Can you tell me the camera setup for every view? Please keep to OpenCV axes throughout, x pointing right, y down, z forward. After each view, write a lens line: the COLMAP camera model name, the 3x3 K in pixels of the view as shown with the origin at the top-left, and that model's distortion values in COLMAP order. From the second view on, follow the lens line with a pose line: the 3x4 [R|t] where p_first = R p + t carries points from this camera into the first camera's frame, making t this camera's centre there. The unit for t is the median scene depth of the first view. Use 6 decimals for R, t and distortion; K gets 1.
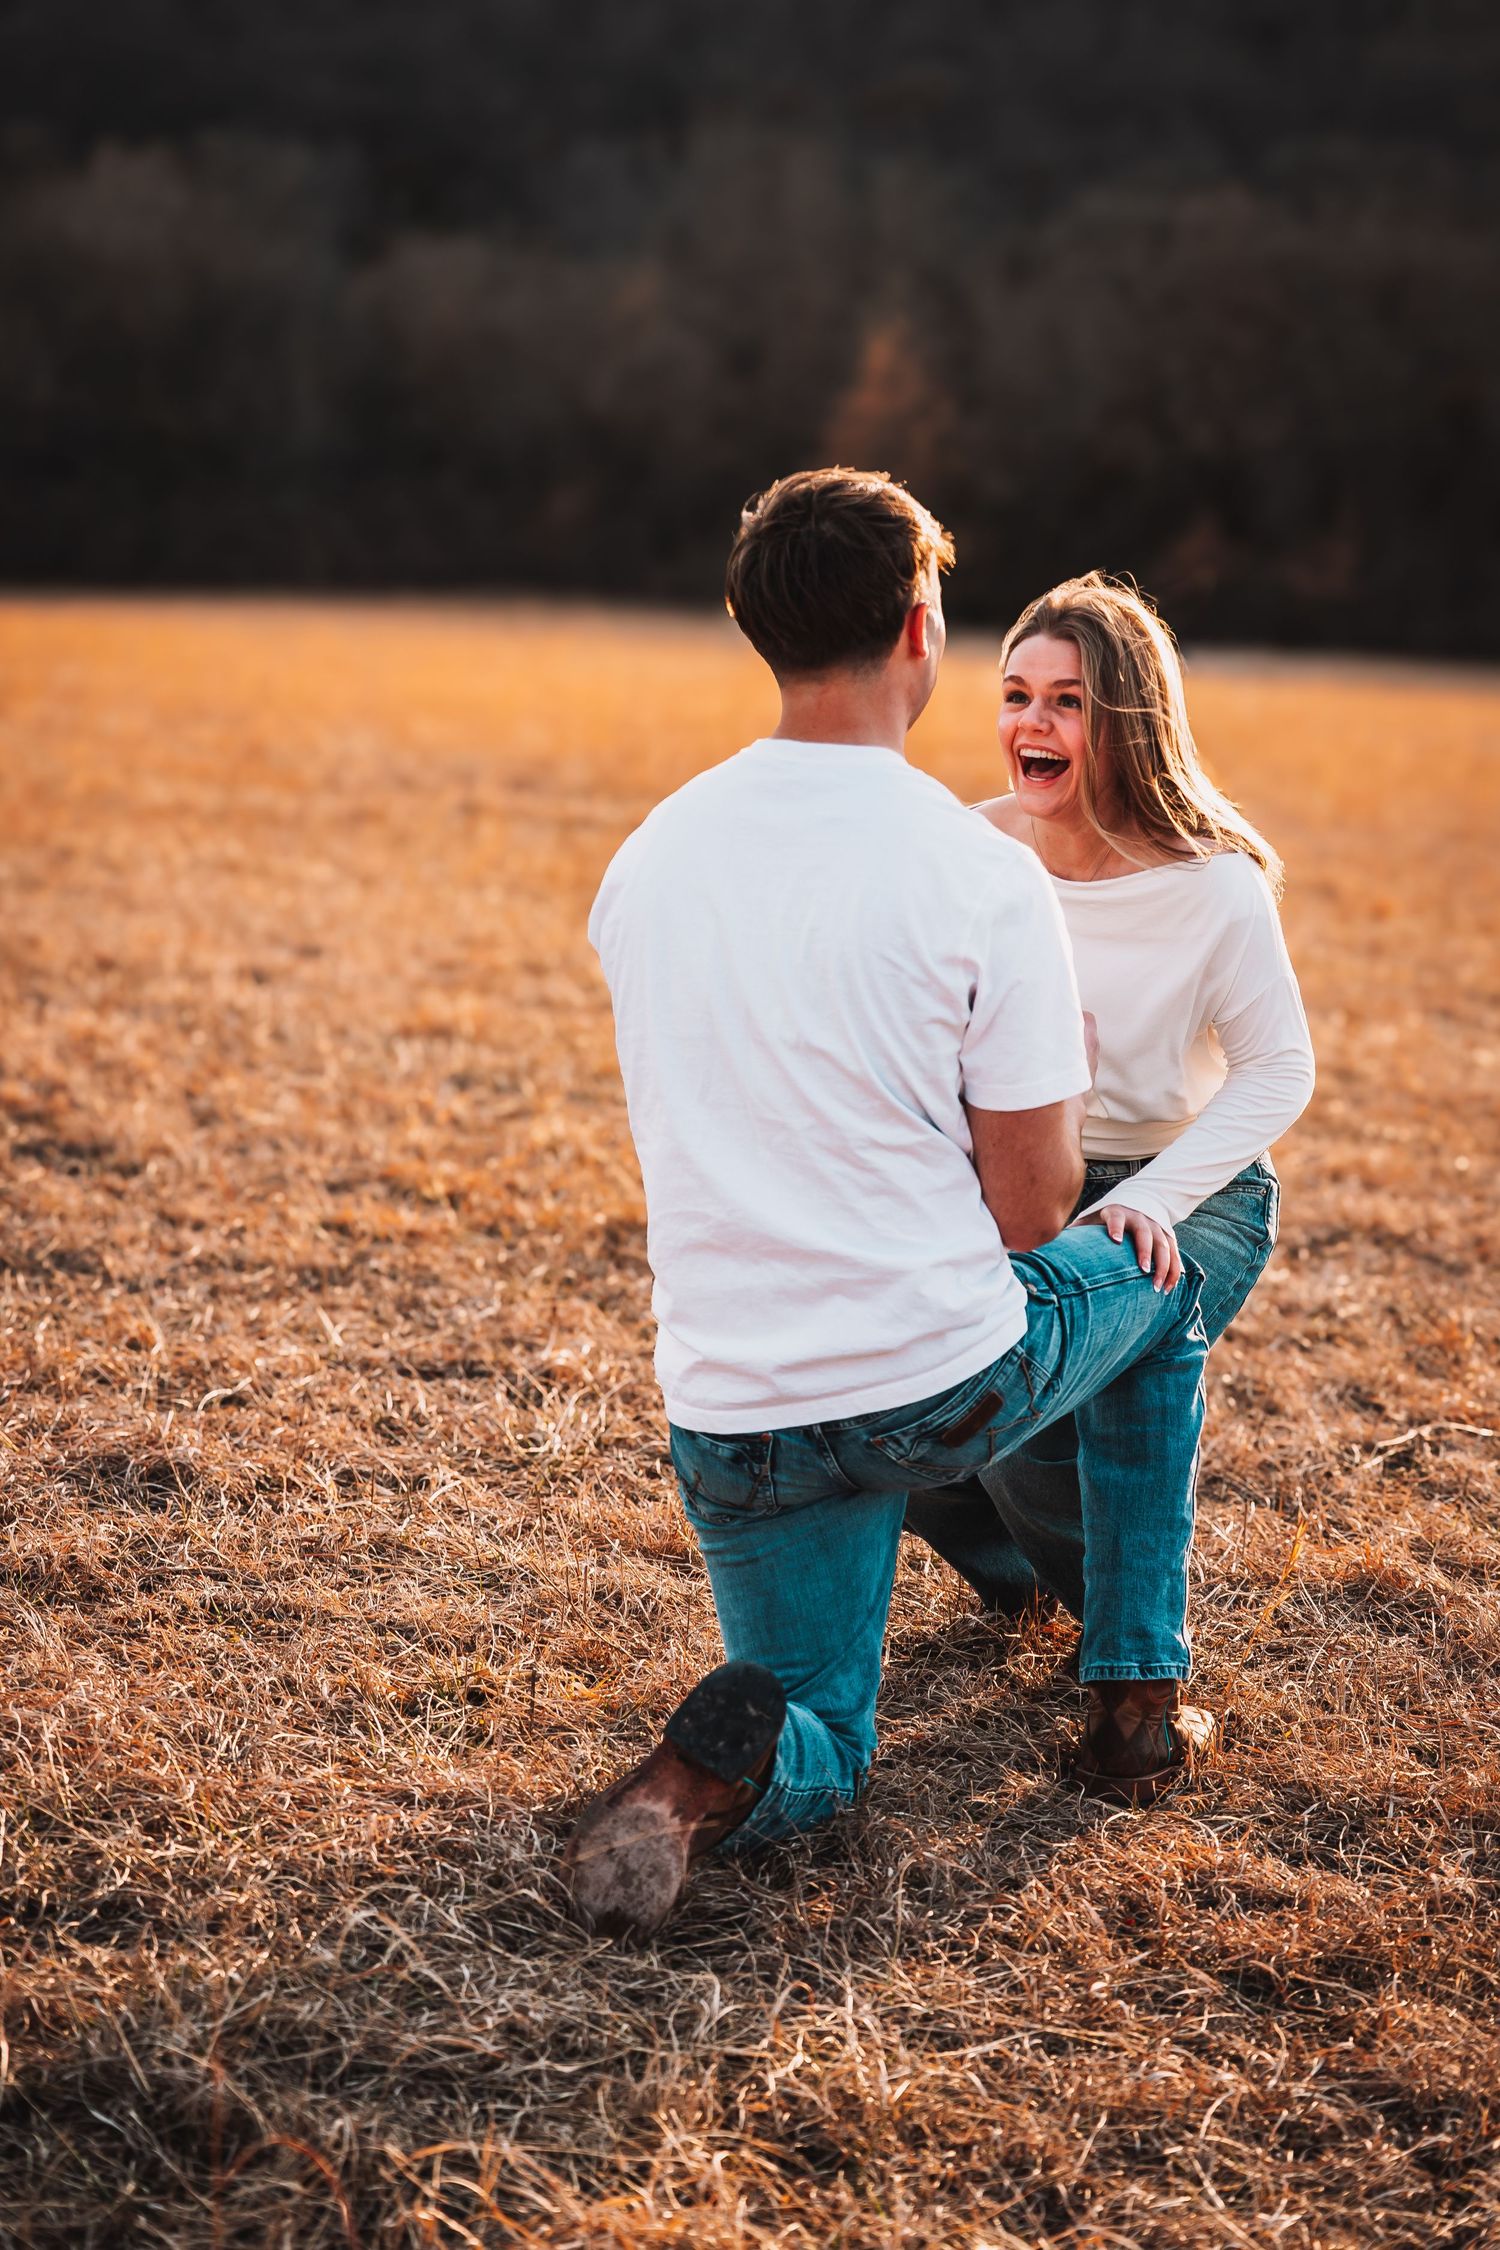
lens RADIAL K [[4551.0, 0, 738.0], [0, 4551.0, 1229.0], [0, 0, 1]] dist [-0.067434, -0.749121]
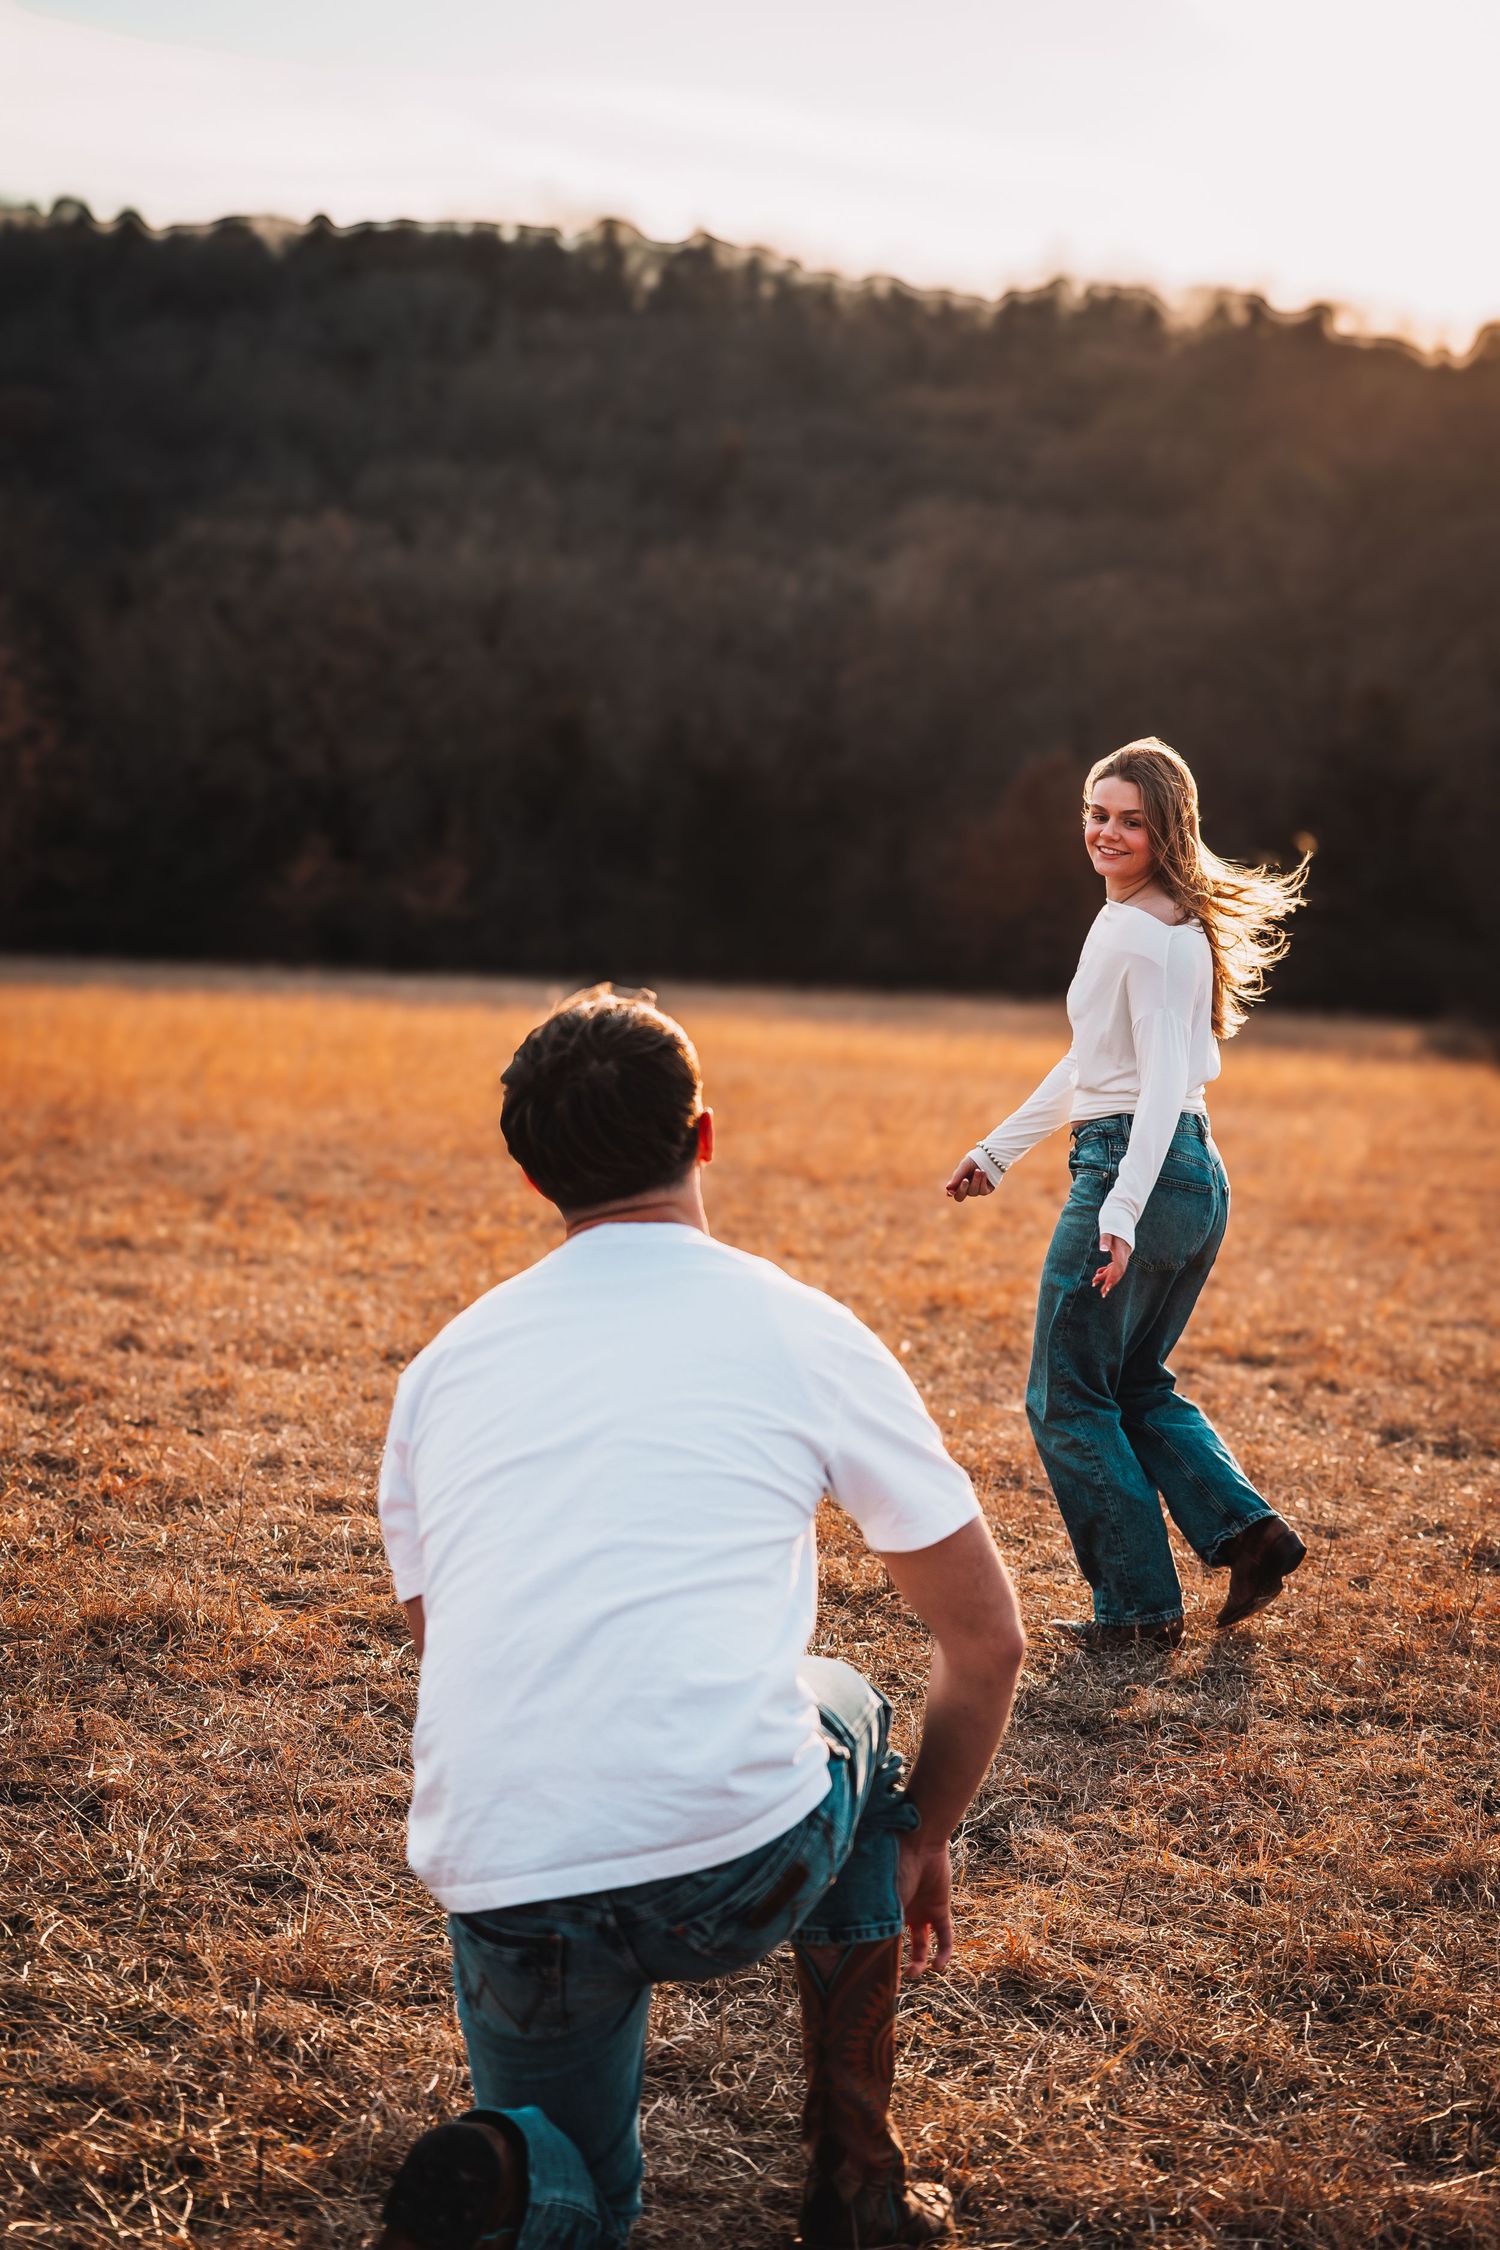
lens RADIAL K [[4551.0, 0, 738.0], [0, 4551.0, 1229.0], [0, 0, 1]] dist [-0.067434, -0.749121]
pose [[0.978832, -0.026919, 0.202889, -0.110858], [0.040801, 0.997080, -0.064554, -0.021232], [-0.200559, 0.071466, 0.977071, 0.042711]]
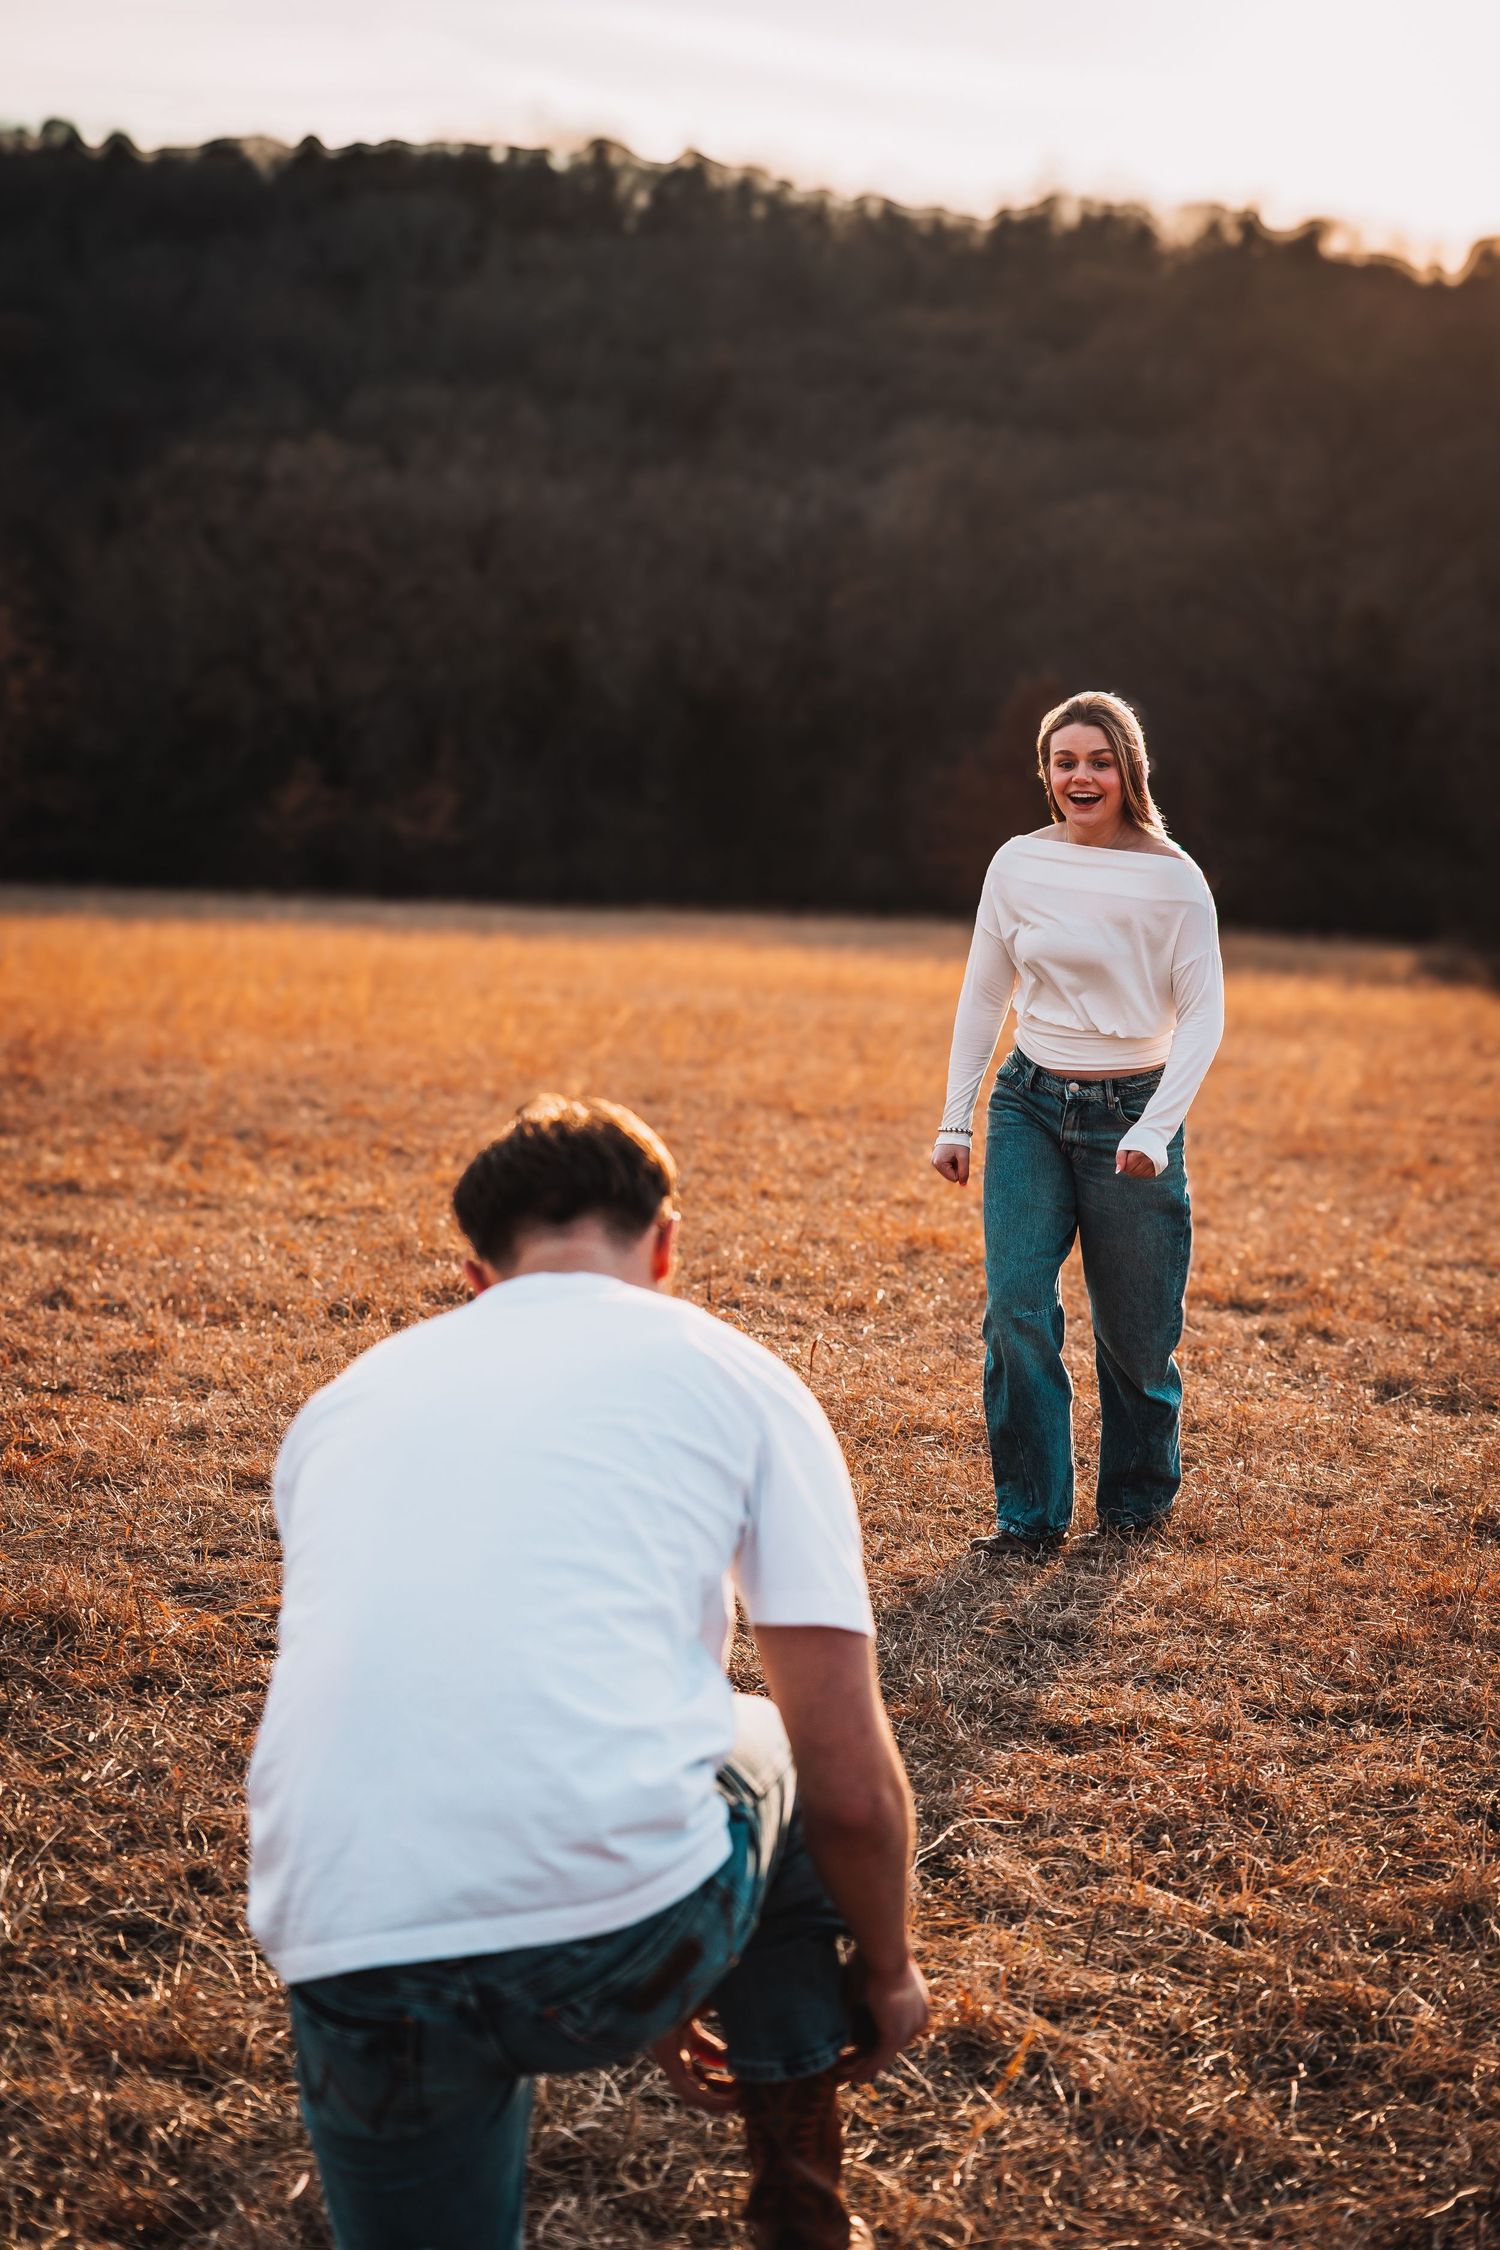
lens RADIAL K [[4506.2, 0, 748.4], [0, 4506.2, 1287.5], [0, 0, 1]] dist [-0.095054, -0.174915]
pose [[0.978303, -0.037580, 0.203742, -0.072285], [0.045415, 0.998392, -0.033917, -0.038070], [-0.202139, 0.042434, 0.978437, 0.148264]]
